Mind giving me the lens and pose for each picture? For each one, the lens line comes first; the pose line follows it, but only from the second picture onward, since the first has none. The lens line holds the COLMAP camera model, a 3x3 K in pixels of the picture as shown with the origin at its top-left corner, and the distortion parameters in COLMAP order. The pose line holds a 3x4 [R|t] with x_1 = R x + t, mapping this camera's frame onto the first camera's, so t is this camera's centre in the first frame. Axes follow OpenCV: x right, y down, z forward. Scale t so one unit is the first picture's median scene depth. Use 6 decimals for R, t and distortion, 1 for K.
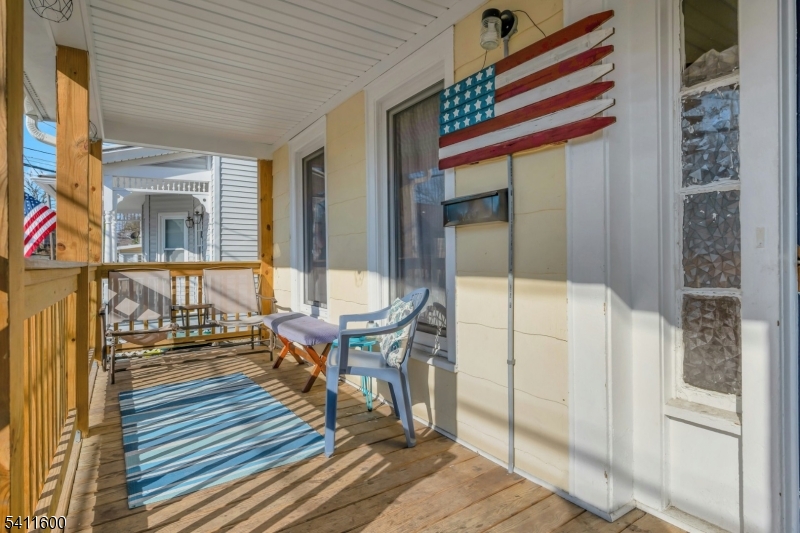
lens RADIAL K [[413.7, 0, 396.9], [0, 413.7, 250.4], [0, 0, 1]] dist [-0.000529, -0.000207]
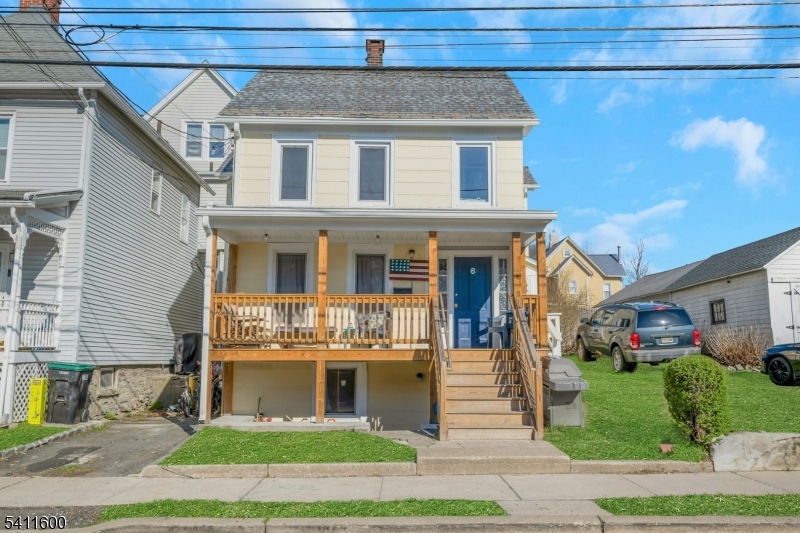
lens RADIAL K [[650.5, 0, 400.0], [0, 650.5, 266.5], [0, 0, 1]] dist [-0.001330, -0.000494]
pose [[0.535423, 0.140324, 0.832845, -5.159915], [-0.026206, 0.988387, -0.149683, 0.615056], [-0.844177, 0.058318, 0.532882, -2.418365]]
